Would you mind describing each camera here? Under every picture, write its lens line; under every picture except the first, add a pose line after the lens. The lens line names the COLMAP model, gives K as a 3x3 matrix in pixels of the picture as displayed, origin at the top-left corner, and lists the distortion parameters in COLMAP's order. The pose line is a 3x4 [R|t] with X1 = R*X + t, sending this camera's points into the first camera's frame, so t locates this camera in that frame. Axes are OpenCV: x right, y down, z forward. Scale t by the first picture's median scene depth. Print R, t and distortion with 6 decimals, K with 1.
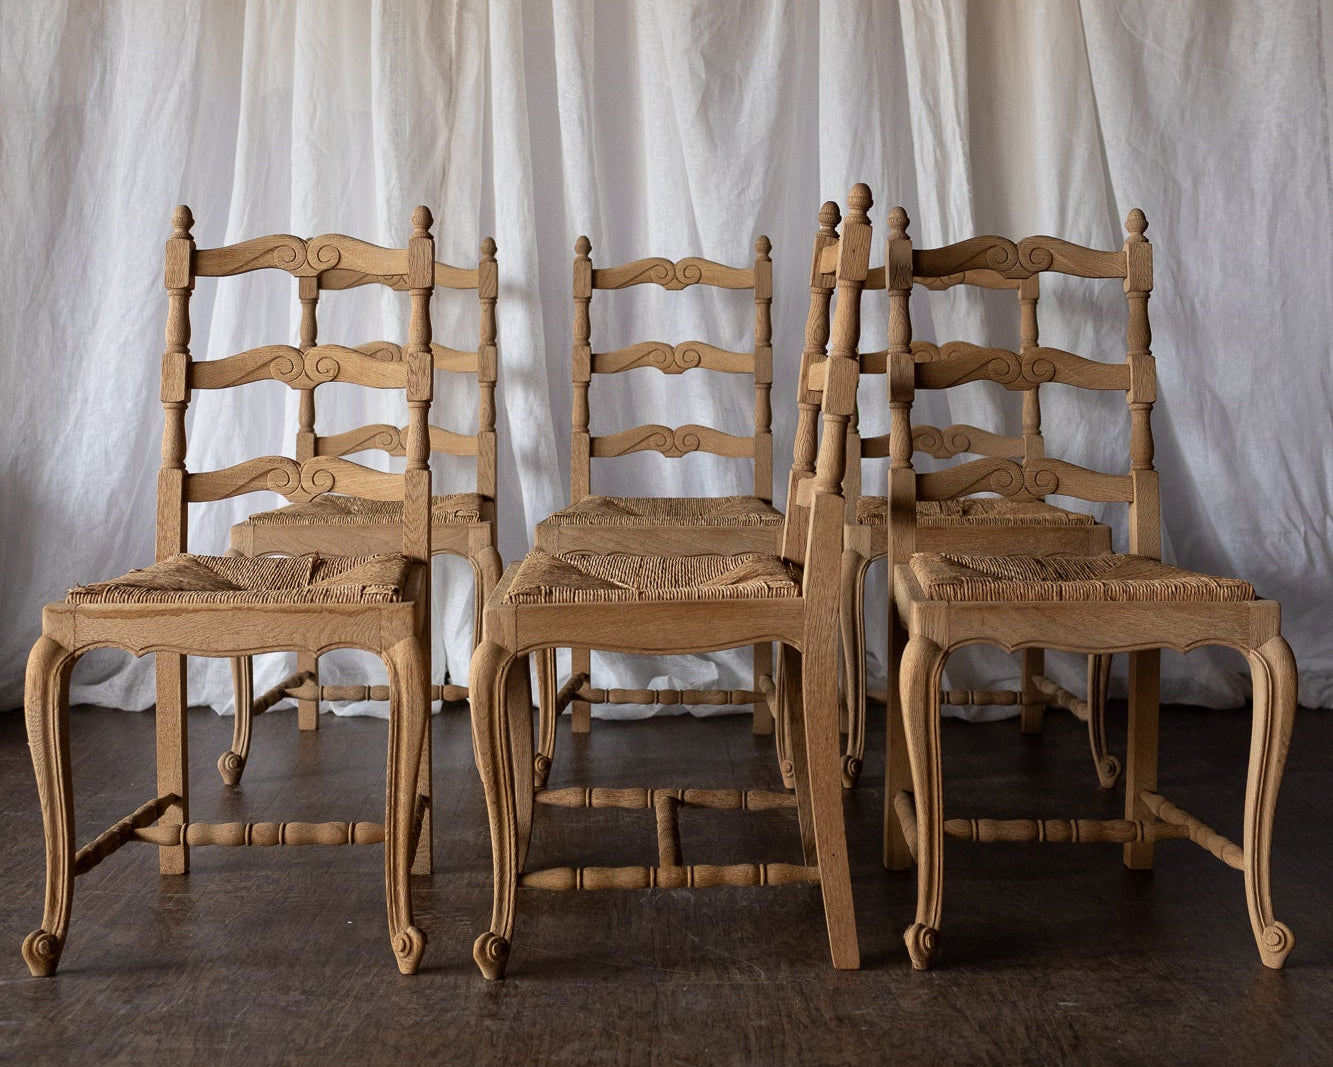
lens RADIAL K [[1910.2, 0, 658.6], [0, 1910.2, 267.3], [0, 0, 1]] dist [0.012619, -0.004622]
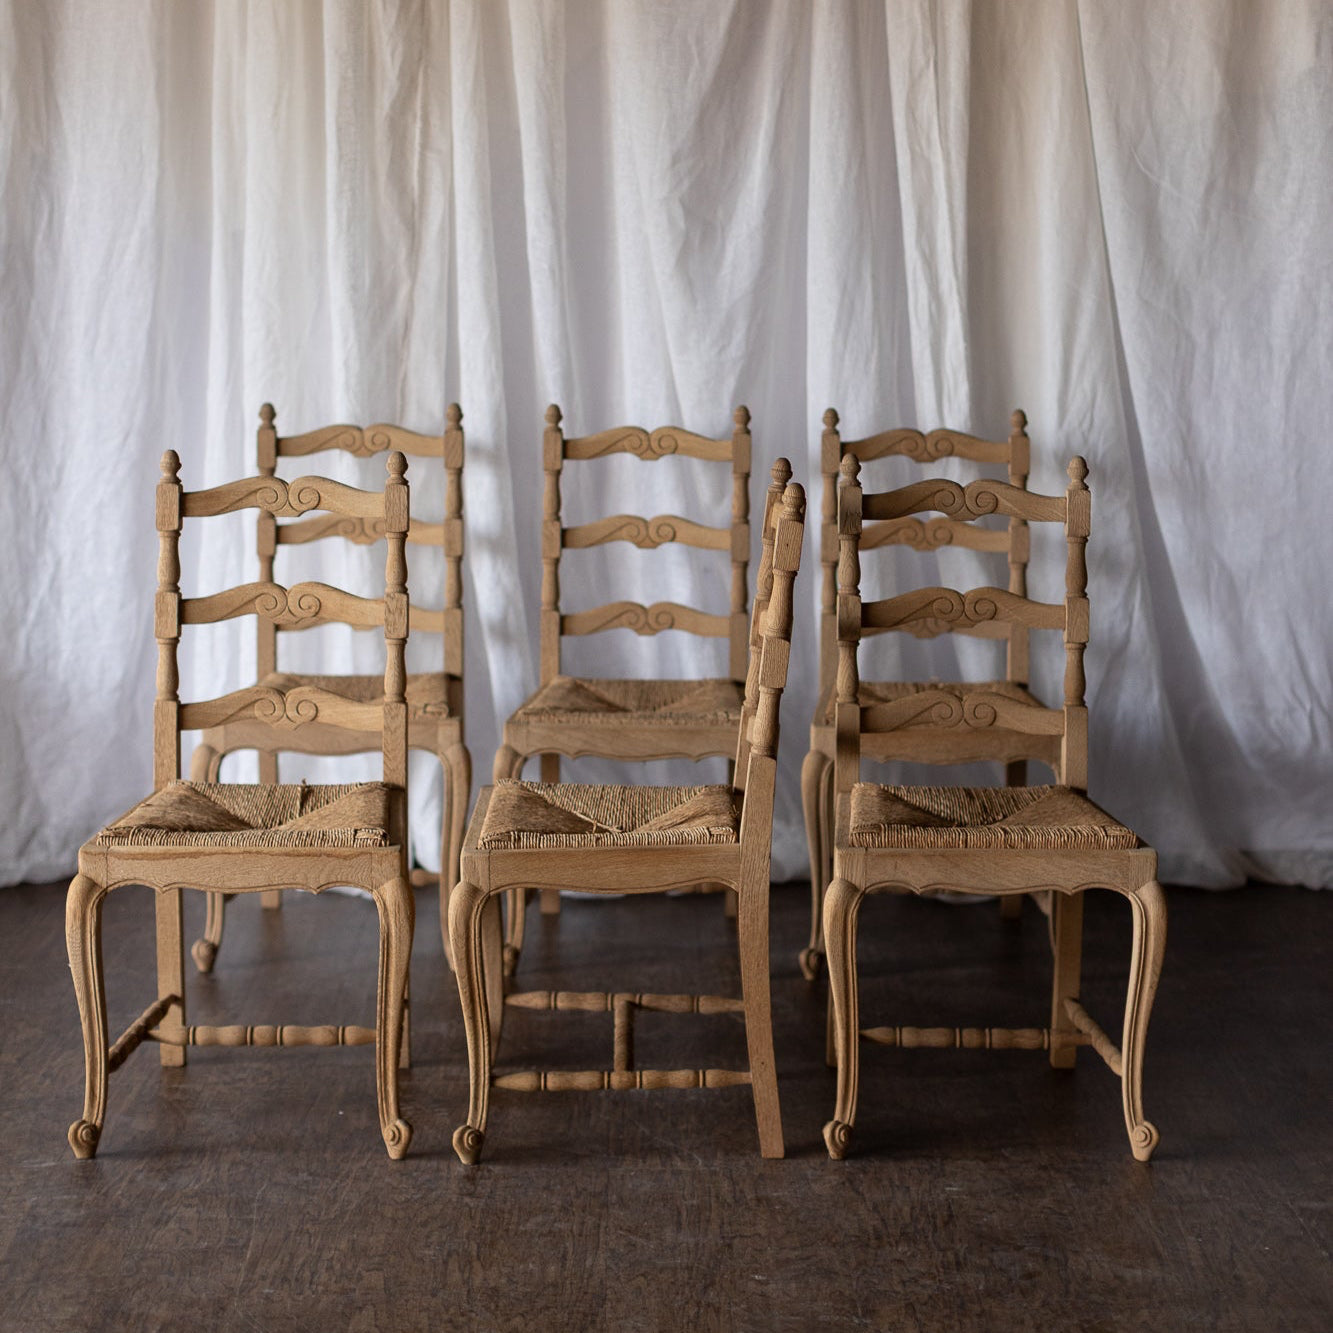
lens RADIAL K [[2903.6, 0, 664.0], [0, 2903.6, 432.2], [0, 0, 1]] dist [0.051364, -0.115710]
pose [[0.999955, 0.007054, -0.006337, 0.033638], [-0.006242, 0.992746, 0.120068, -0.238480], [0.007138, -0.120023, 0.992745, -0.593268]]
